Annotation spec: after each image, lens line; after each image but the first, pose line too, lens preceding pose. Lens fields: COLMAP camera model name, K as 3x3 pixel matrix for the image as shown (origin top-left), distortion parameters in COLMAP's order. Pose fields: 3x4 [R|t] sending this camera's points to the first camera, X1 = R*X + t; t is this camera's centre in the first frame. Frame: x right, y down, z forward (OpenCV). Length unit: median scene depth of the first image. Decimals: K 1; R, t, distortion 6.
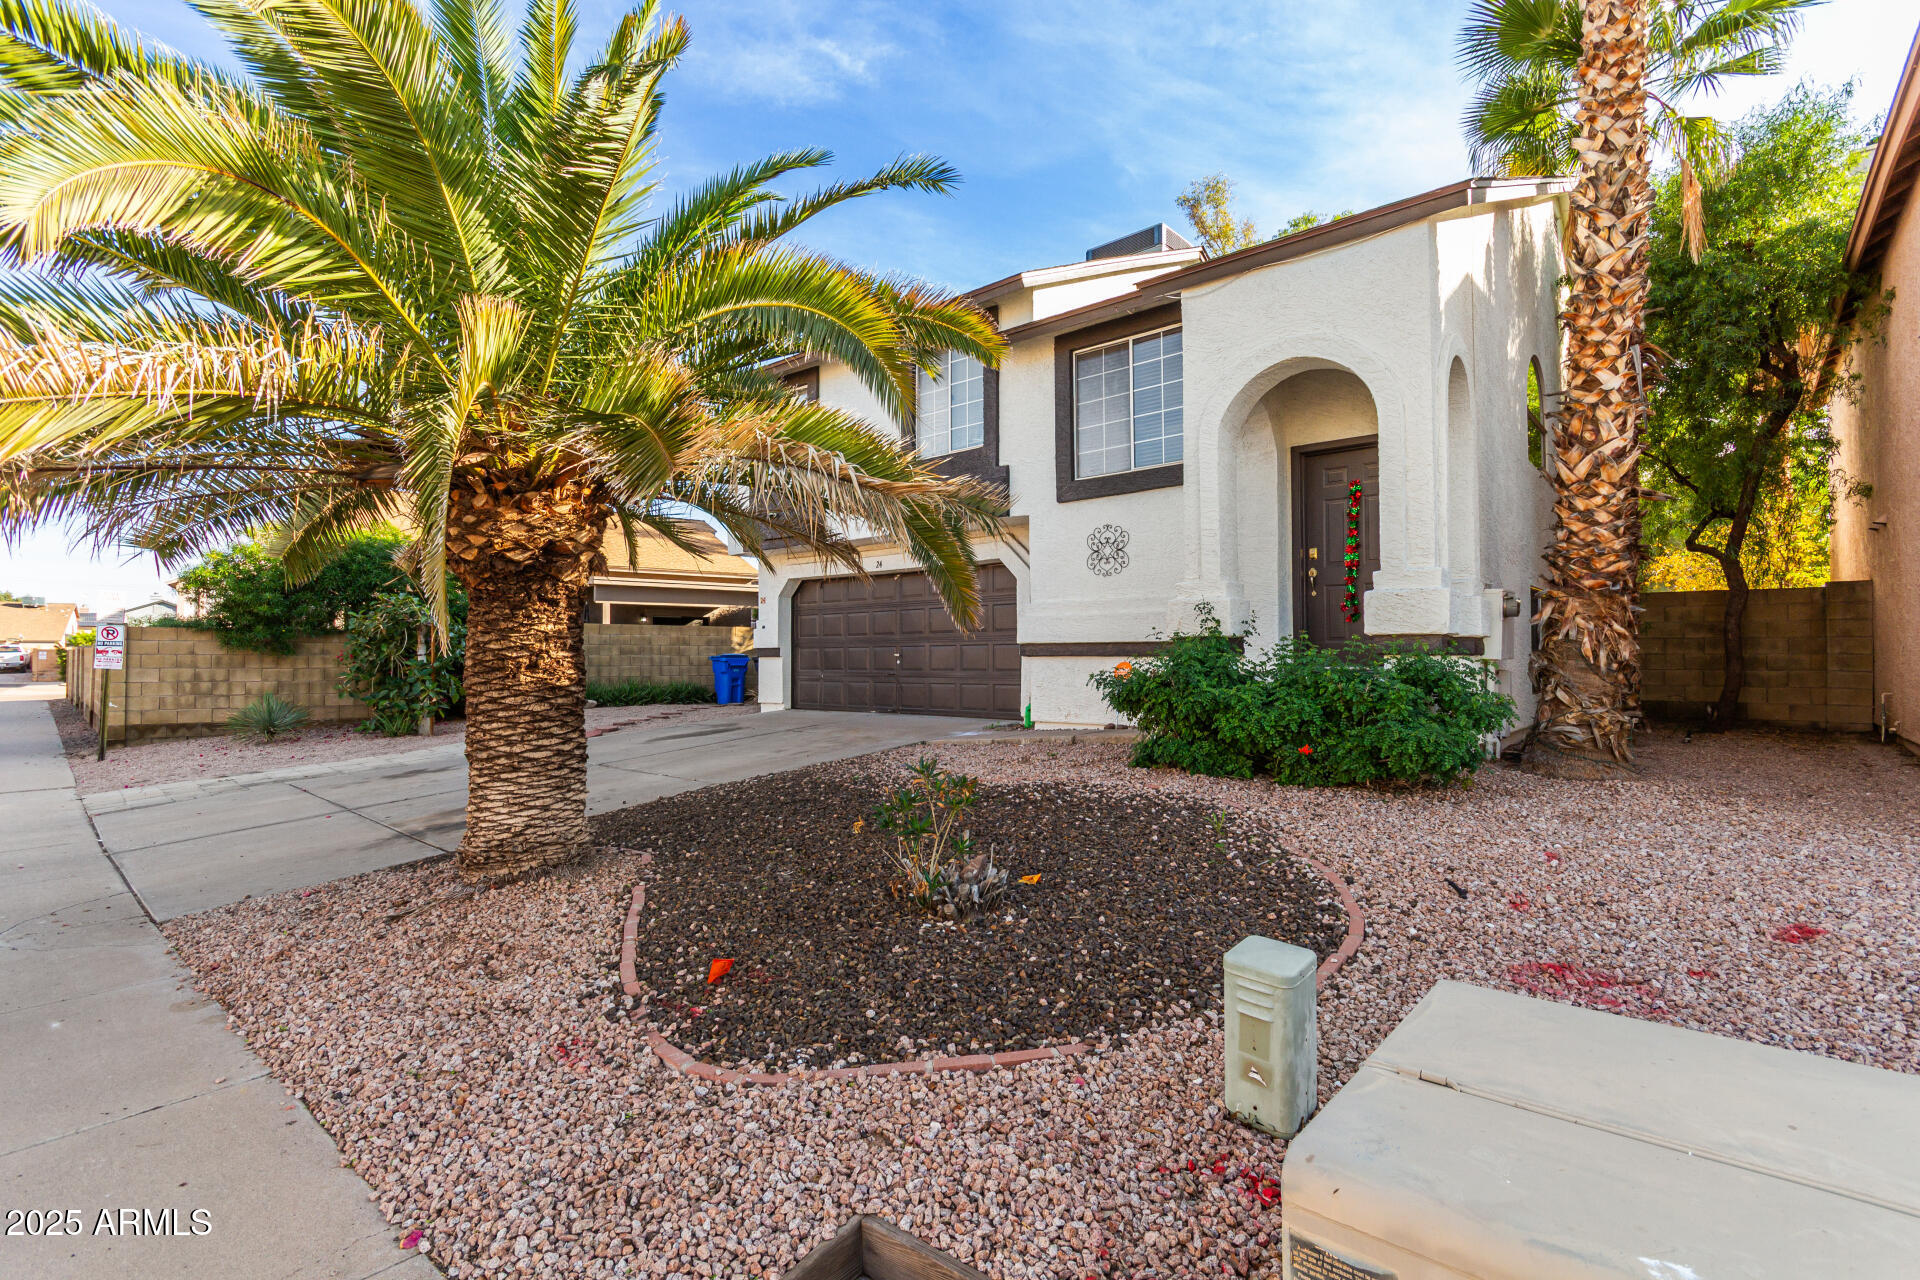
lens RADIAL K [[879.3, 0, 948.4], [0, 879.3, 638.6], [0, 0, 1]] dist [0.003838, 0.001093]
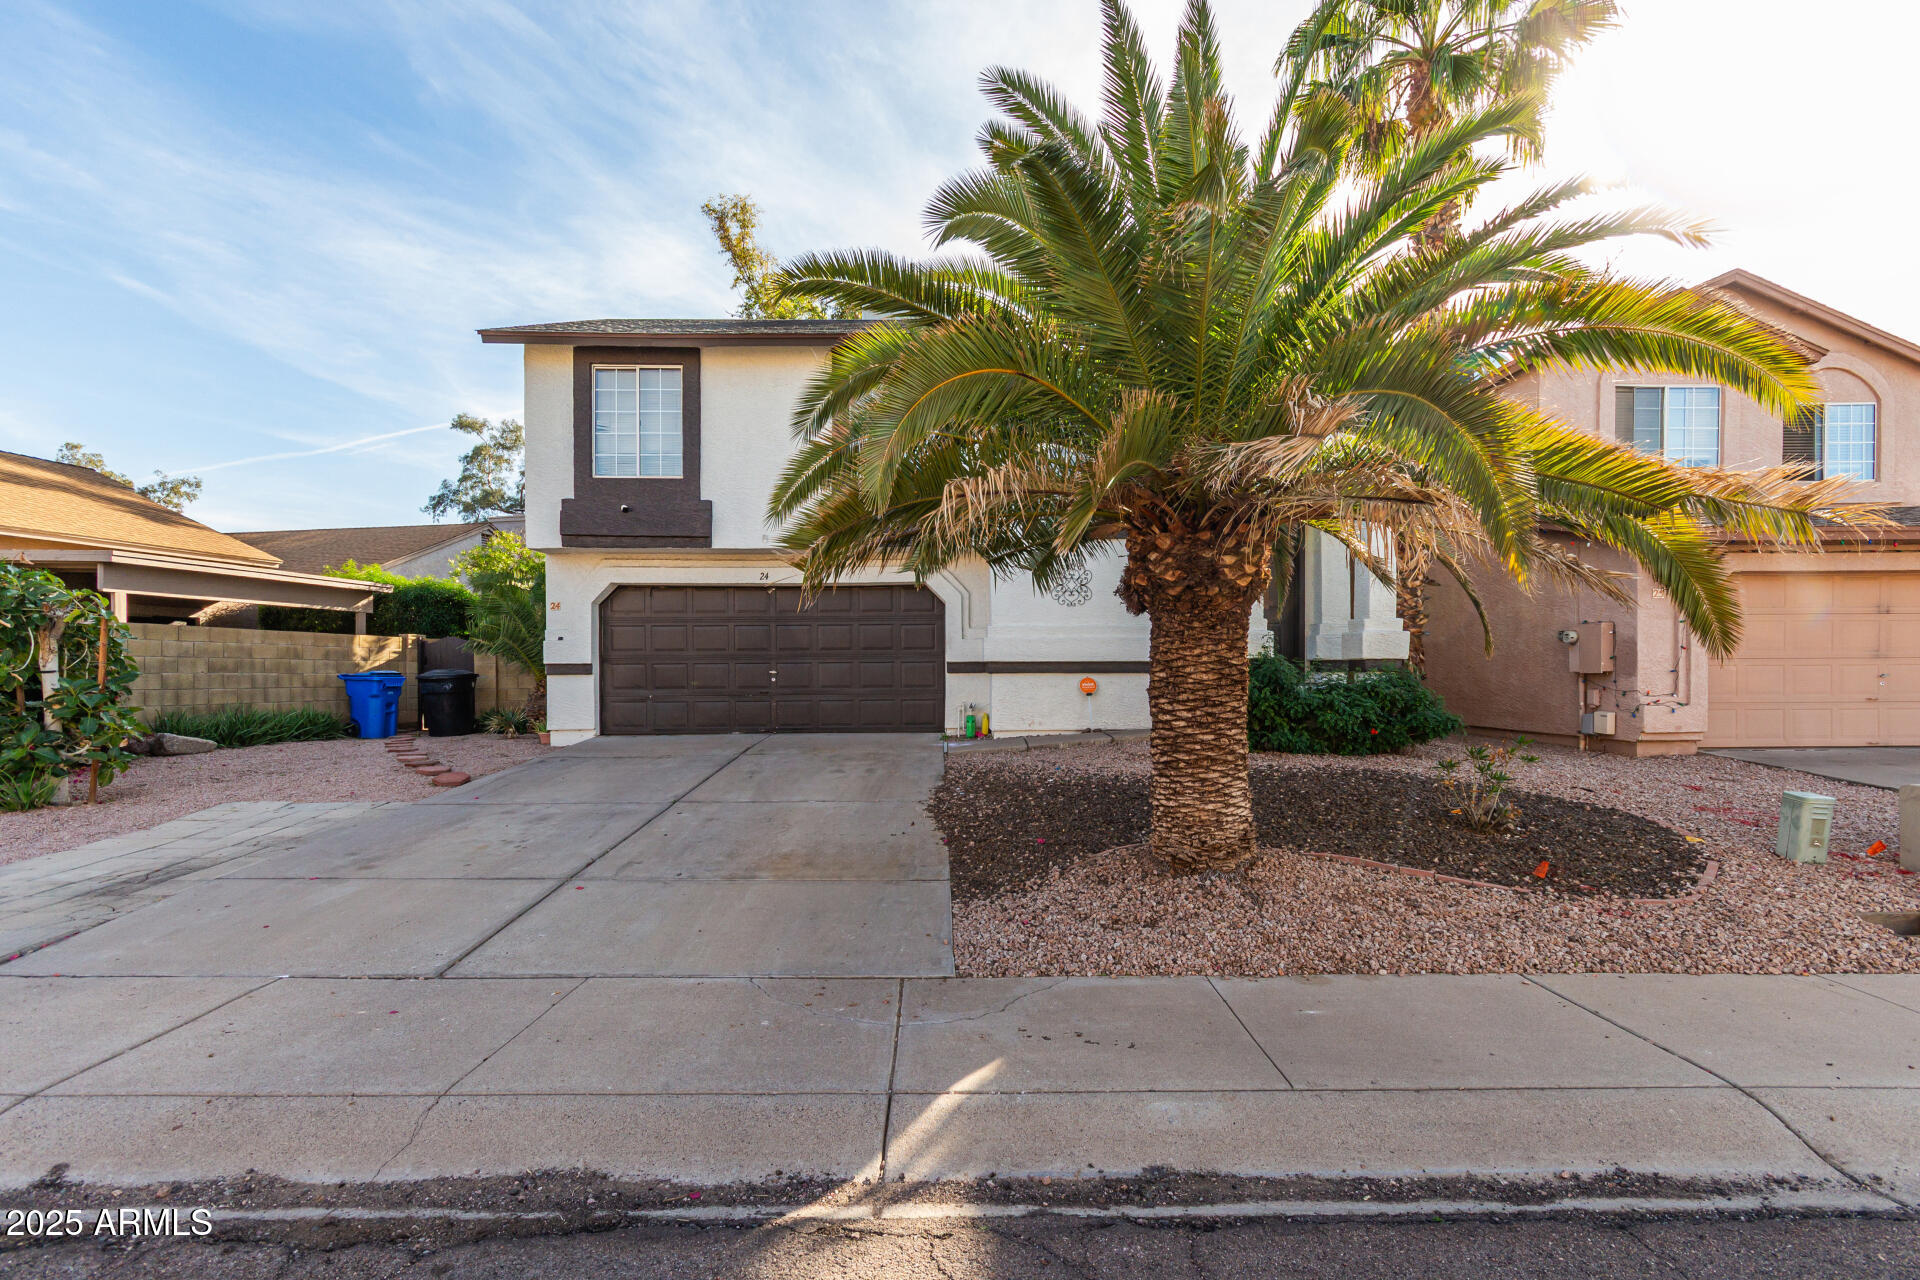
lens RADIAL K [[918.7, 0, 958.5], [0, 918.7, 698.6], [0, 0, 1]] dist [0.021702, 0.000200]
pose [[0.743591, -0.017578, 0.668403, -0.514057], [-0.012851, 0.999094, 0.040572, 0.003774], [-0.668511, -0.038759, 0.742692, 0.112285]]
